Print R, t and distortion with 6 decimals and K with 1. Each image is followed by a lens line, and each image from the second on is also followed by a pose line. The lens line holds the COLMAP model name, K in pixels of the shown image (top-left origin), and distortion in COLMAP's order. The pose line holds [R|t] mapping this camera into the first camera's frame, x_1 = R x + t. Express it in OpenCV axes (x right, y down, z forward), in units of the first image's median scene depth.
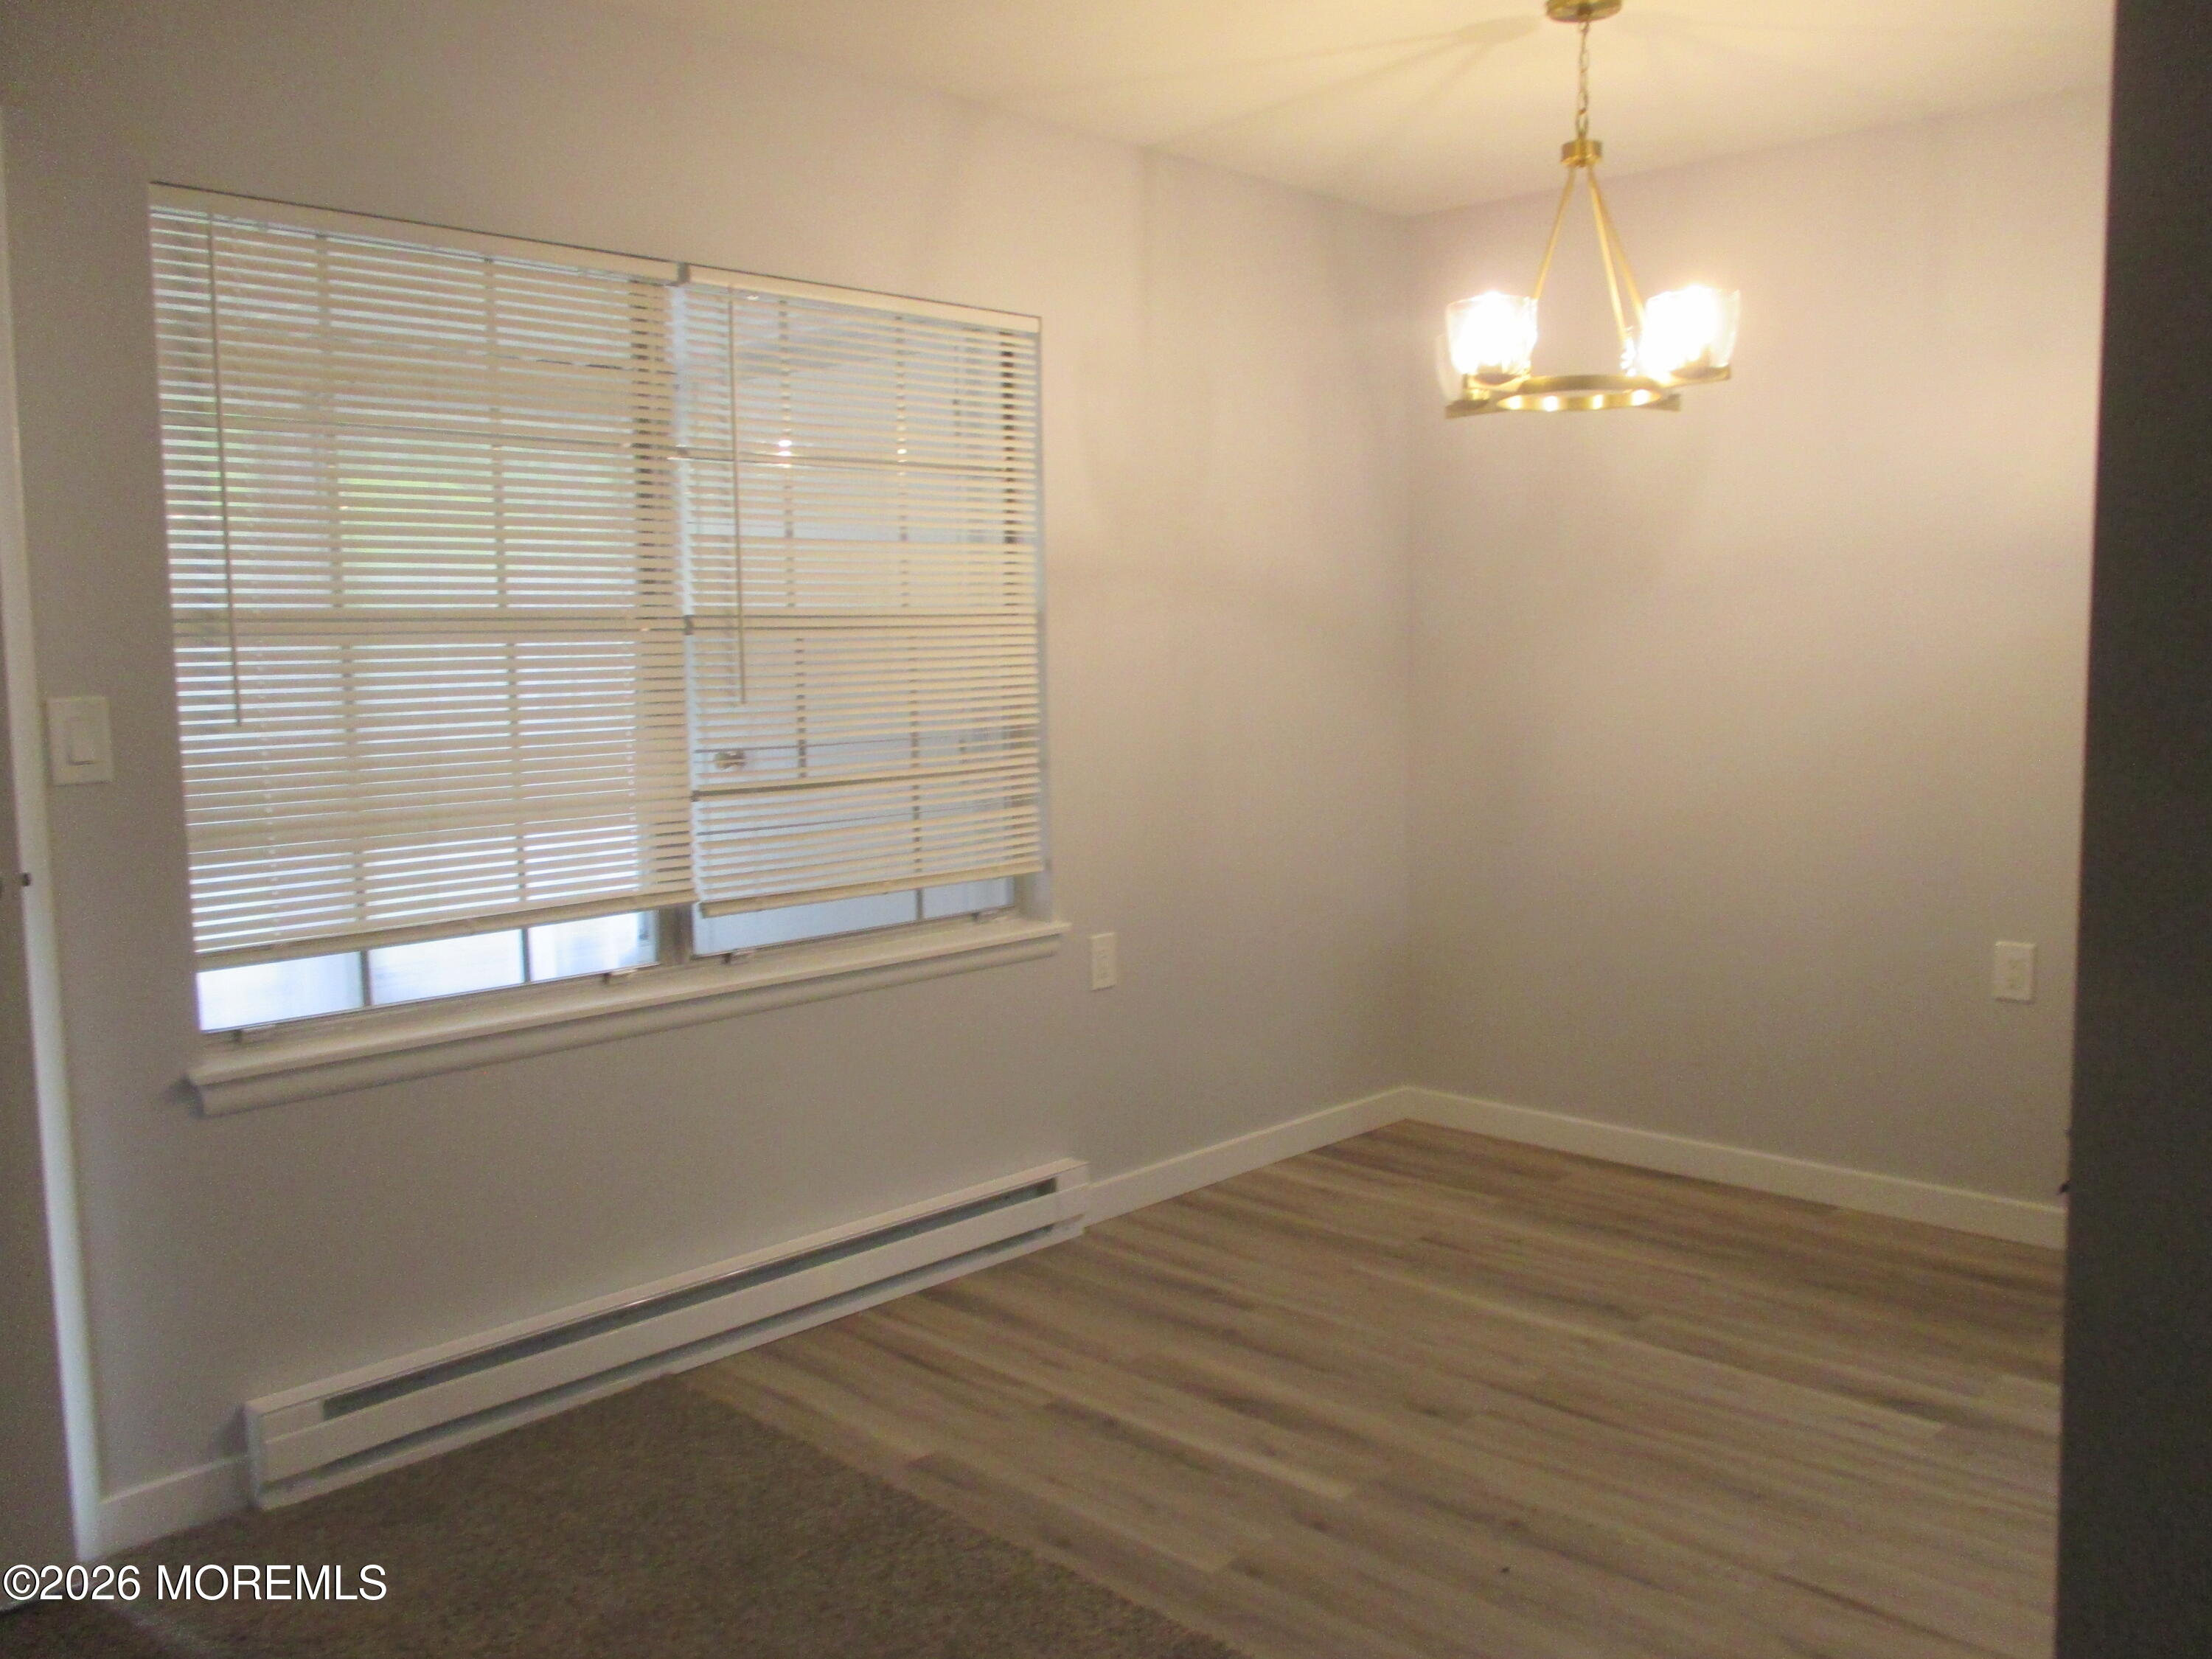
lens RADIAL K [[1908.9, 0, 1085.4], [0, 1908.9, 819.3], [0, 0, 1]] dist [-0.025734, 0.016508]
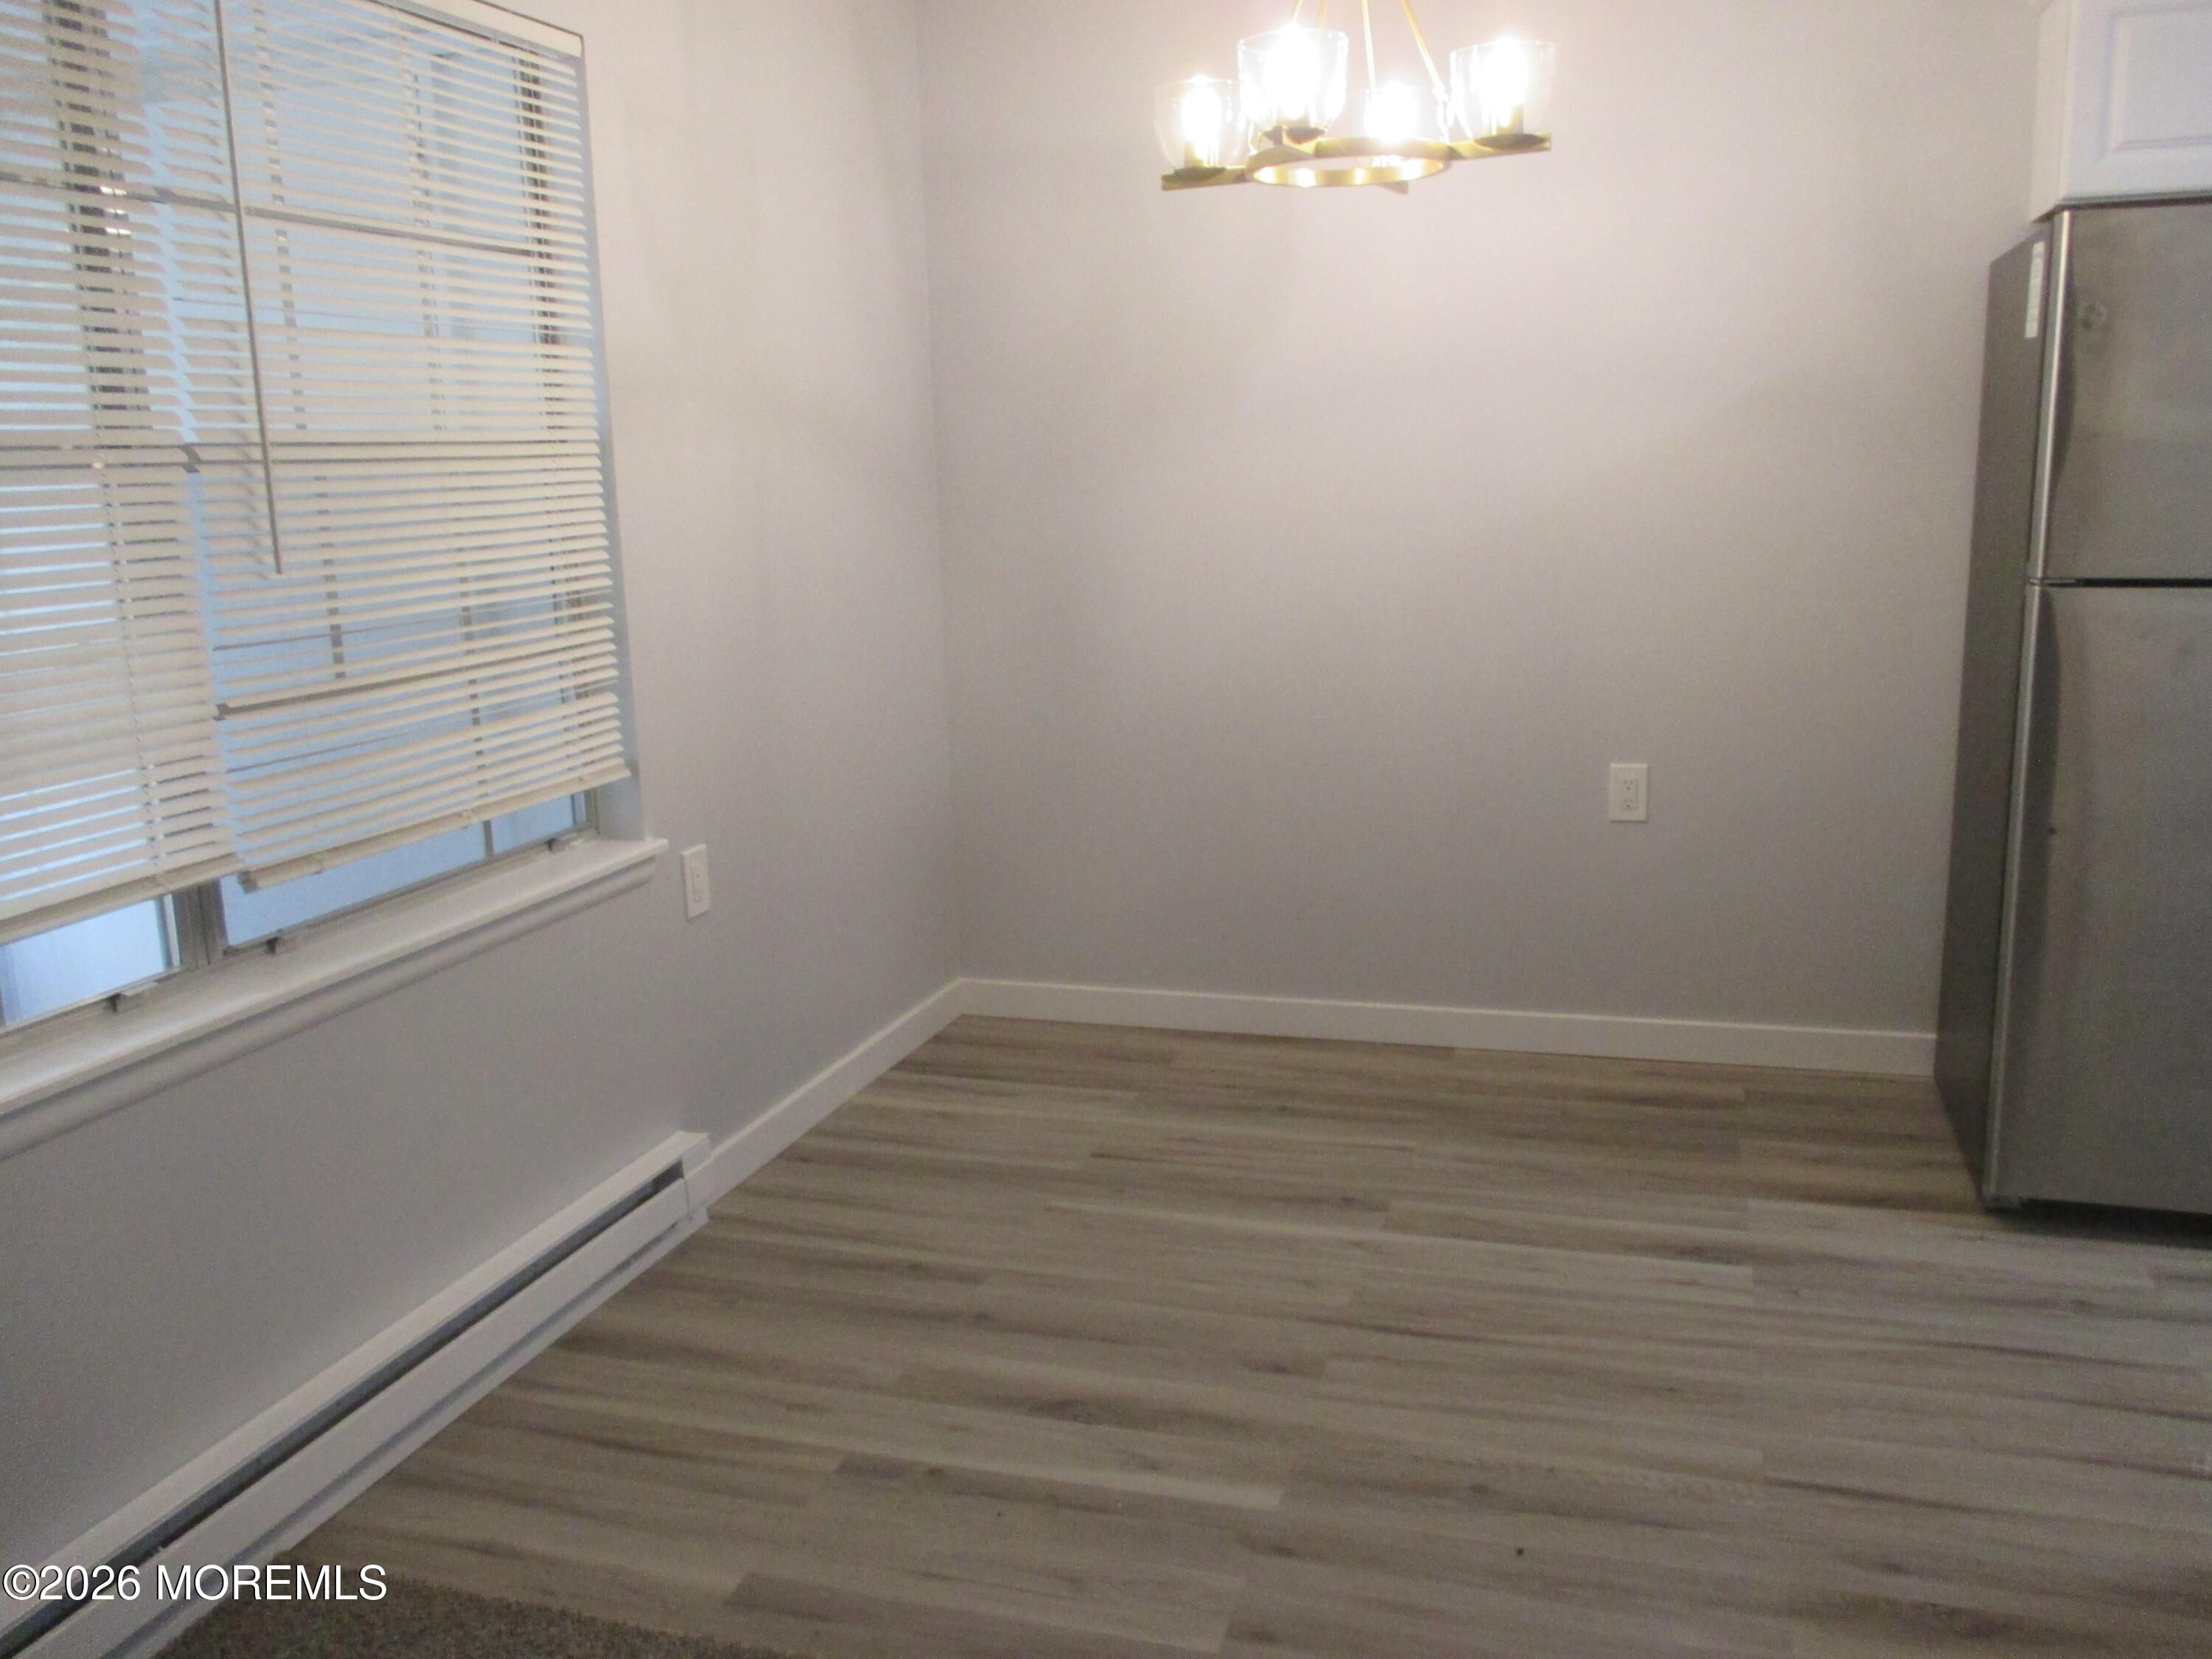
lens RADIAL K [[1908.9, 0, 1125.4], [0, 1908.9, 833.2], [0, 0, 1]] dist [-0.025734, 0.016508]
pose [[0.891454, -0.100726, 0.441773, -0.206927], [0.061424, 0.992843, 0.102423, -0.018801], [-0.448928, -0.064170, 0.891261, 0.244443]]
